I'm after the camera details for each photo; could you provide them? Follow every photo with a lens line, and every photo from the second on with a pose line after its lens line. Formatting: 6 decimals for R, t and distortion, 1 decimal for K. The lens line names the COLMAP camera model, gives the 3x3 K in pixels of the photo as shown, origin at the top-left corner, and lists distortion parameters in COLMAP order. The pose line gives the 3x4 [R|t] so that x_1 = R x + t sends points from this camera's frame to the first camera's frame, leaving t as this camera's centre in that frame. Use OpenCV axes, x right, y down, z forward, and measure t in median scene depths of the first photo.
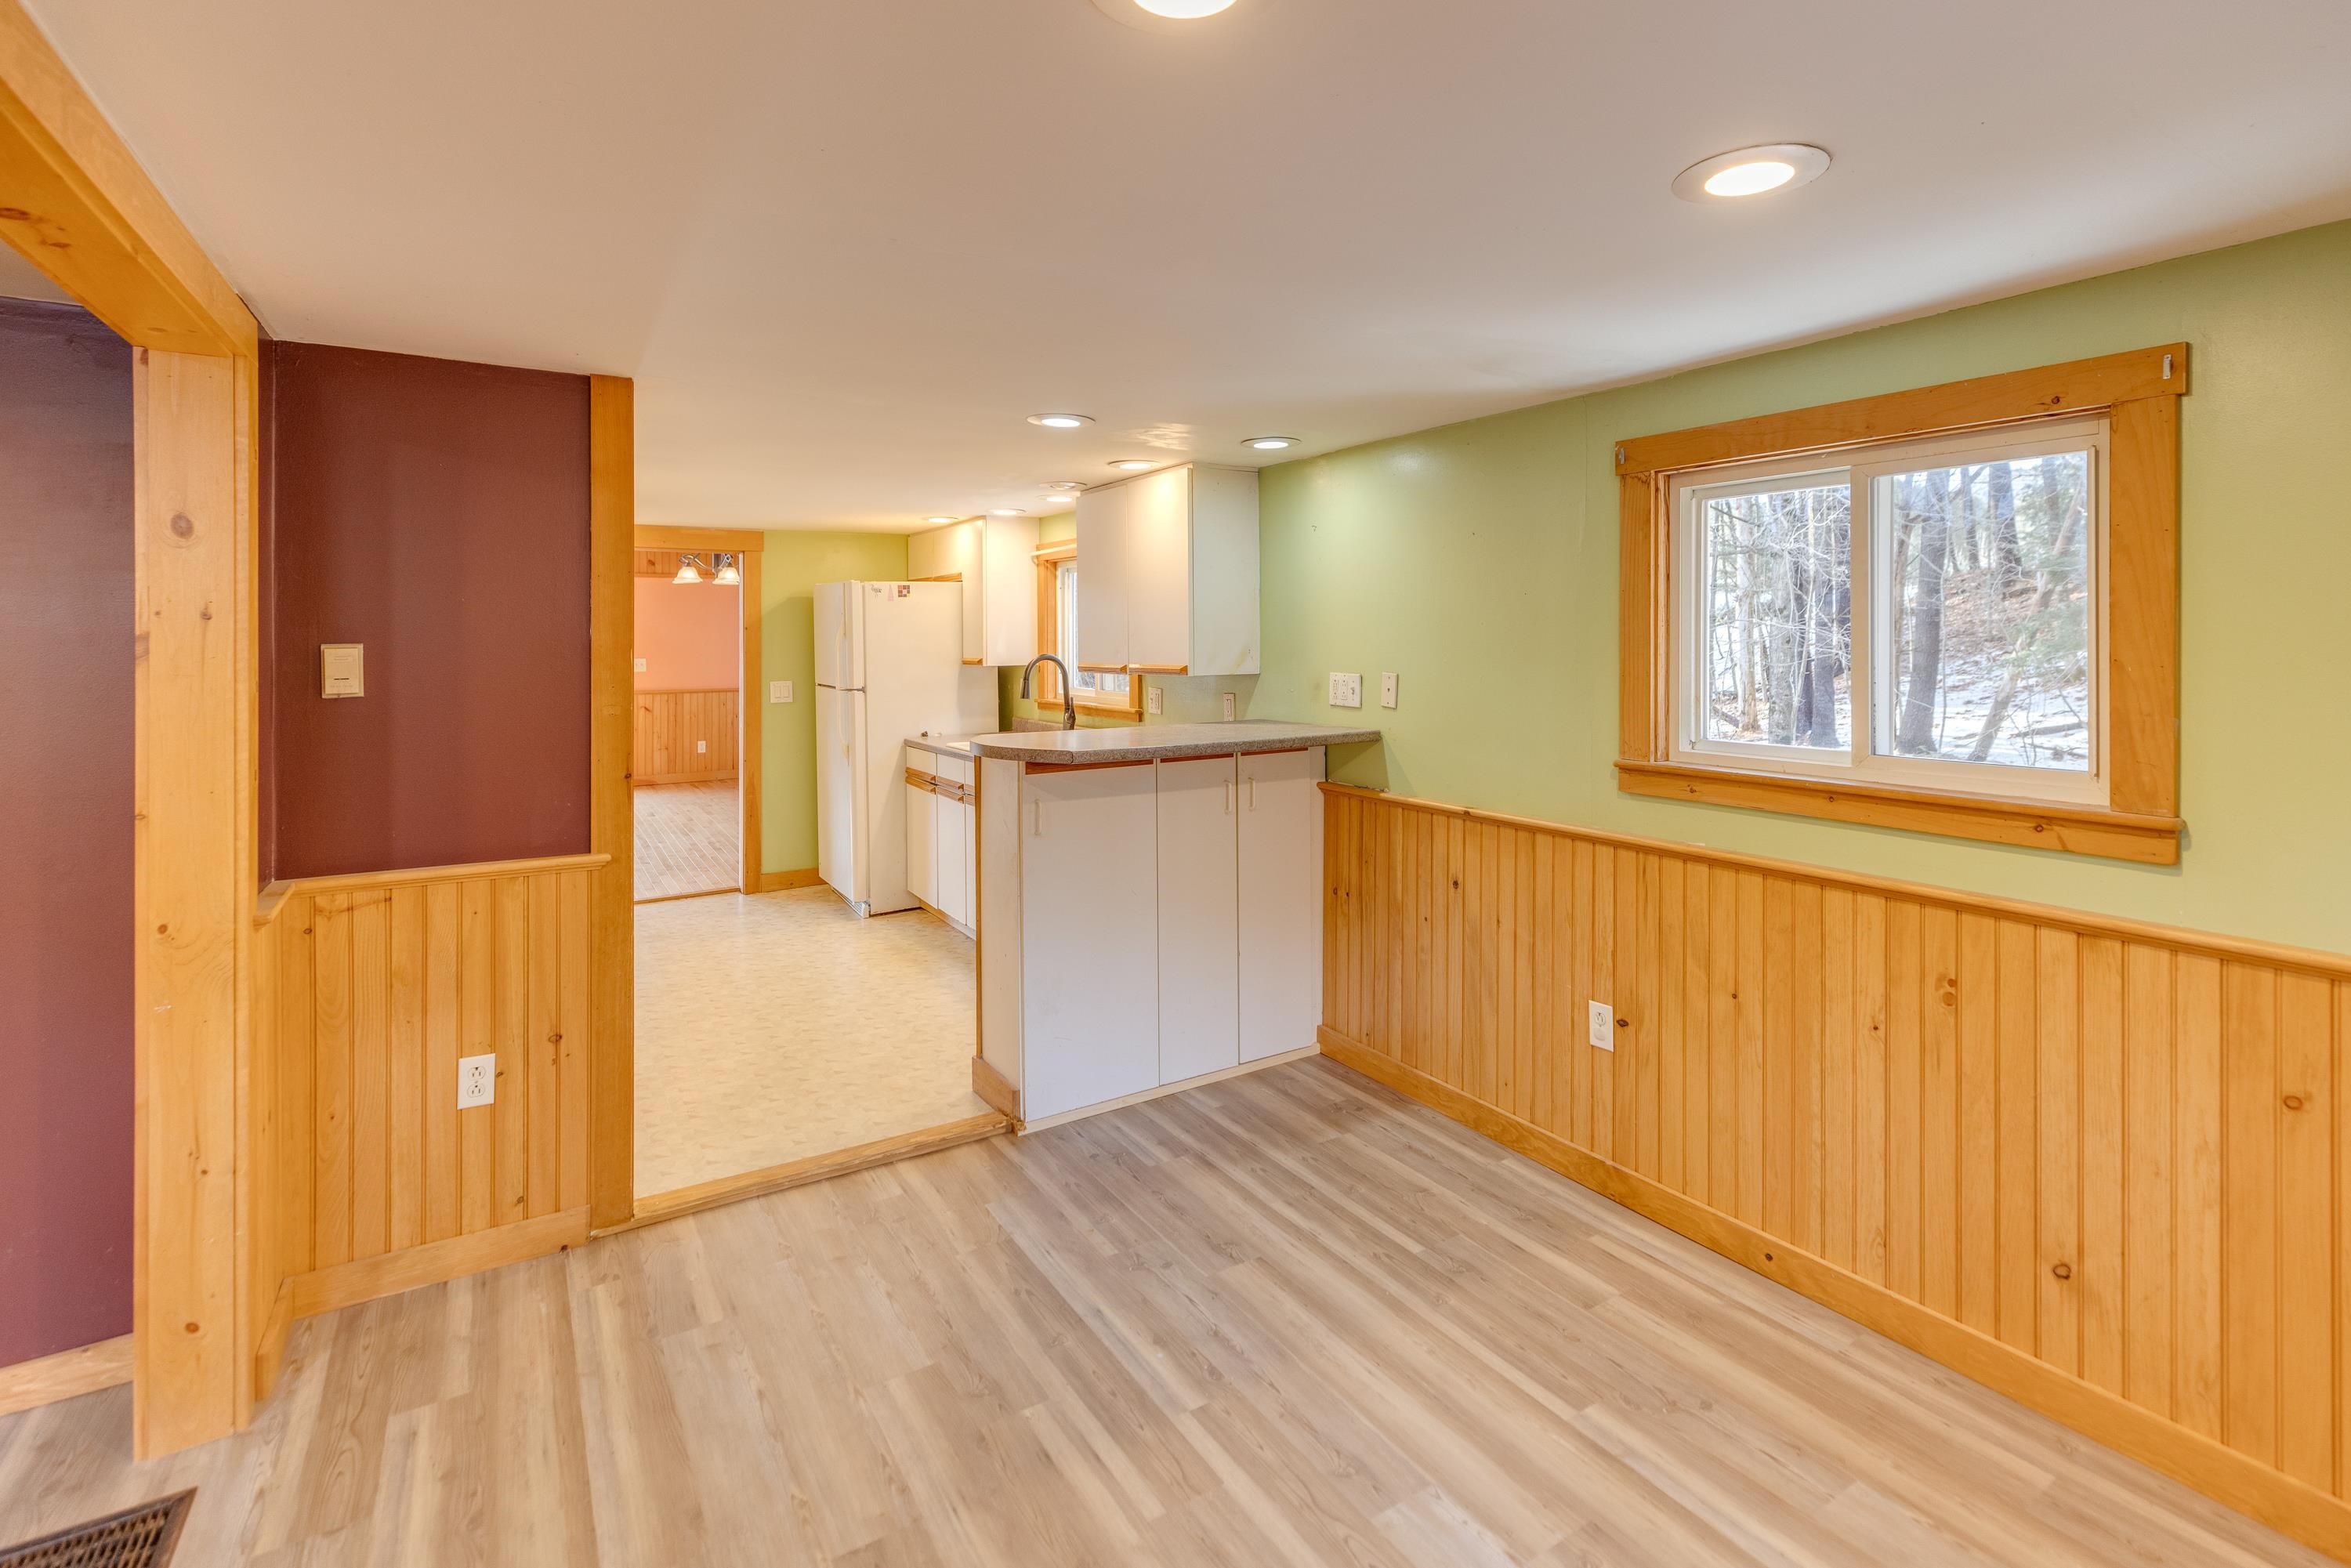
lens RADIAL K [[1105.8, 0, 1195.2], [0, 1105.8, 611.5], [0, 0, 1]] dist [0.002525, 0.000021]
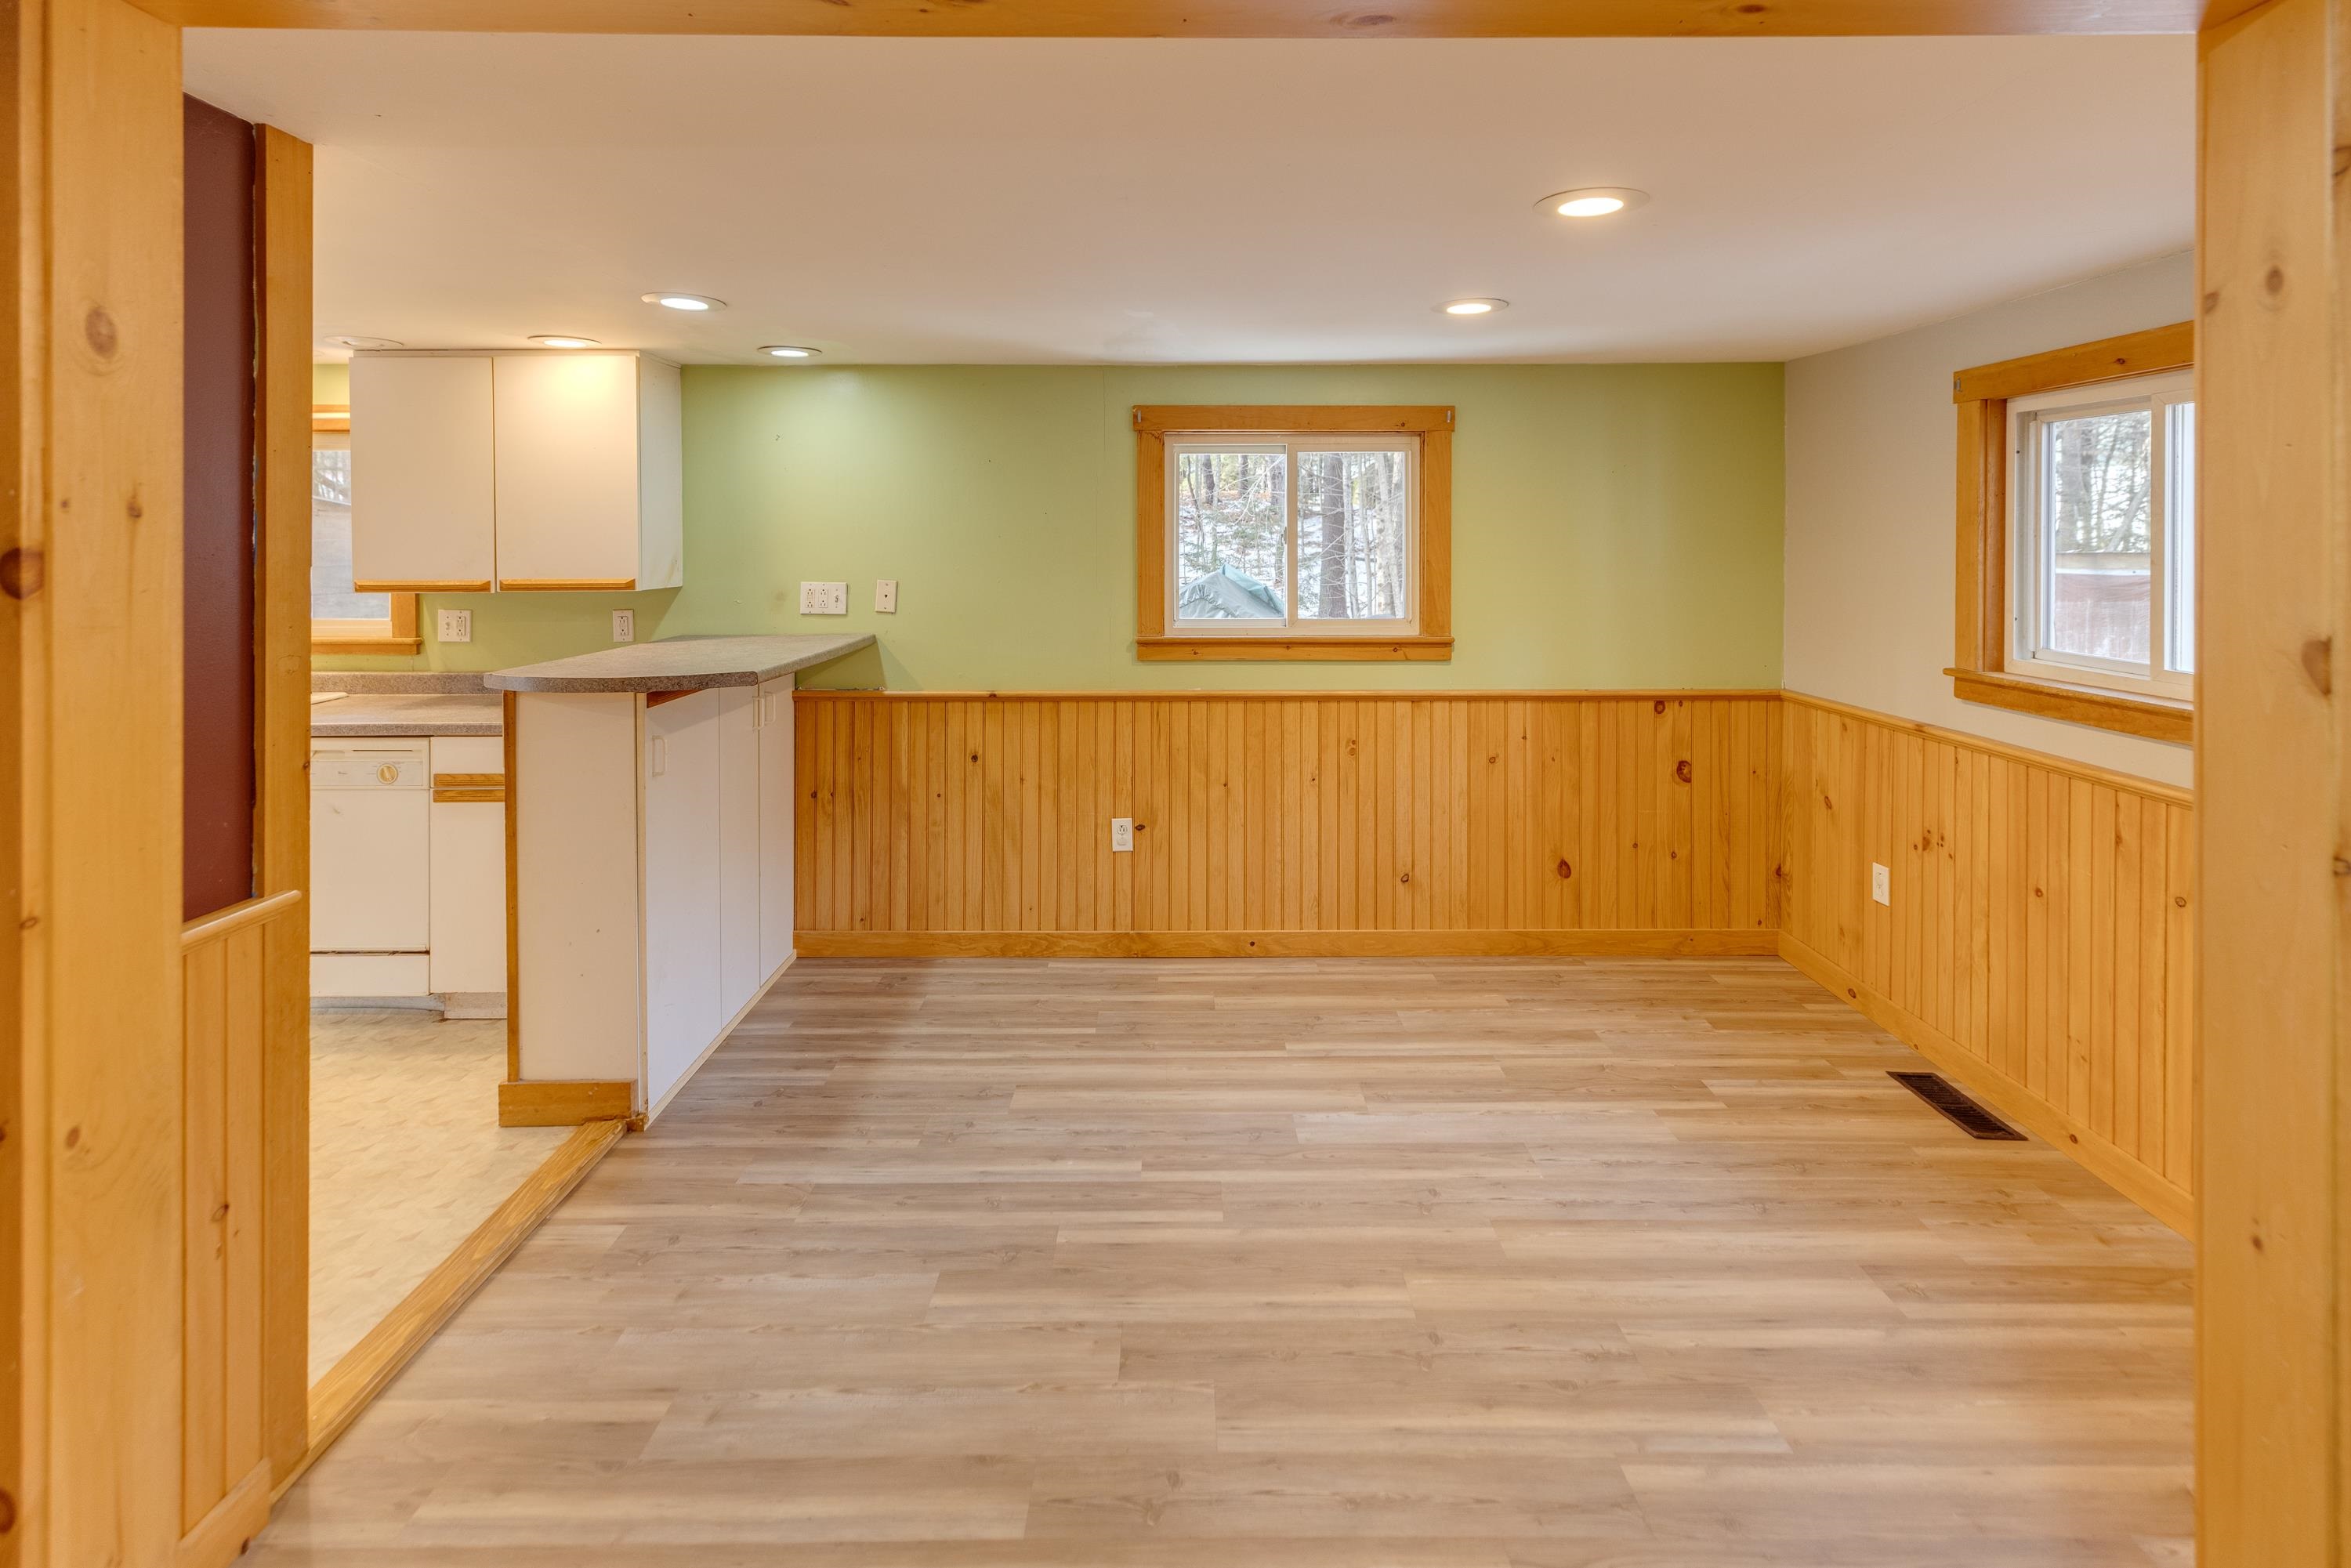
lens RADIAL K [[1113.2, 0, 1179.8], [0, 1113.2, 516.0], [0, 0, 1]] dist [0.001201, 0.000413]
pose [[0.532048, 0.024070, 0.846372, -0.797320], [-0.021687, 0.999655, -0.014796, 0.002856], [-0.846436, -0.010483, 0.532387, 0.229090]]
